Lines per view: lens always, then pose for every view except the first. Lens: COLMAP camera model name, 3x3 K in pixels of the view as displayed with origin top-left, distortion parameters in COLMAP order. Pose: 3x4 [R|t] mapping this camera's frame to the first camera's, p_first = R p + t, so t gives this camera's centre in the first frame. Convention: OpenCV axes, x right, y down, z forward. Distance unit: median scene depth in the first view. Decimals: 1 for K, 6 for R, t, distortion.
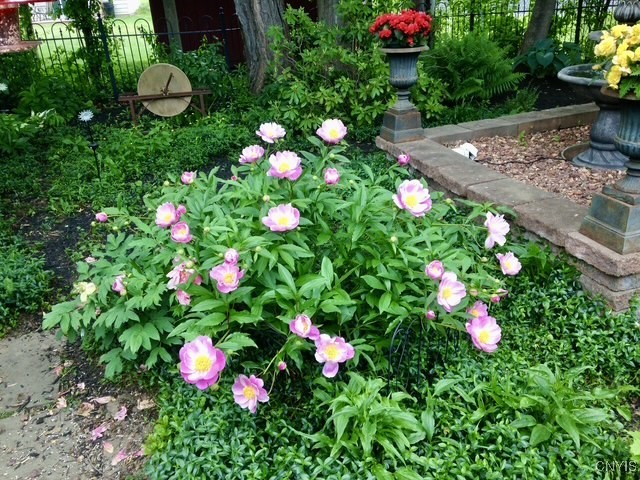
lens RADIAL K [[614.6, 0, 320.0], [0, 614.6, 240.0], [0, 0, 1]] dist [0.005342, 0.004900]
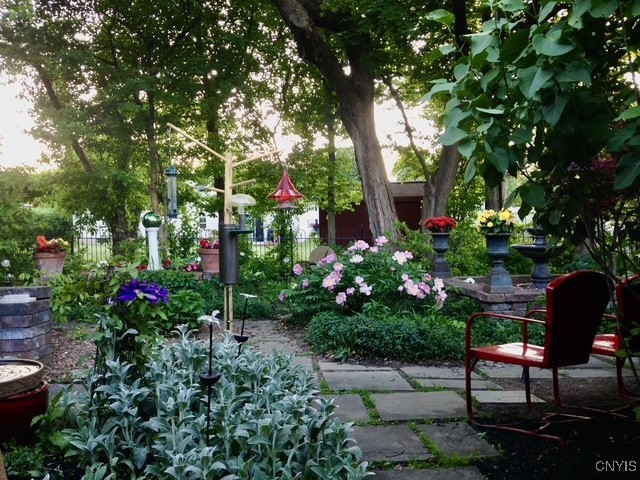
lens RADIAL K [[614.6, 0, 320.0], [0, 614.6, 240.0], [0, 0, 1]] dist [0.005342, 0.004900]
pose [[0.970770, 0.017928, -0.239342, 0.406205], [-0.103613, 0.930802, -0.350531, 0.798114], [0.216496, 0.365084, 0.905452, -1.607111]]
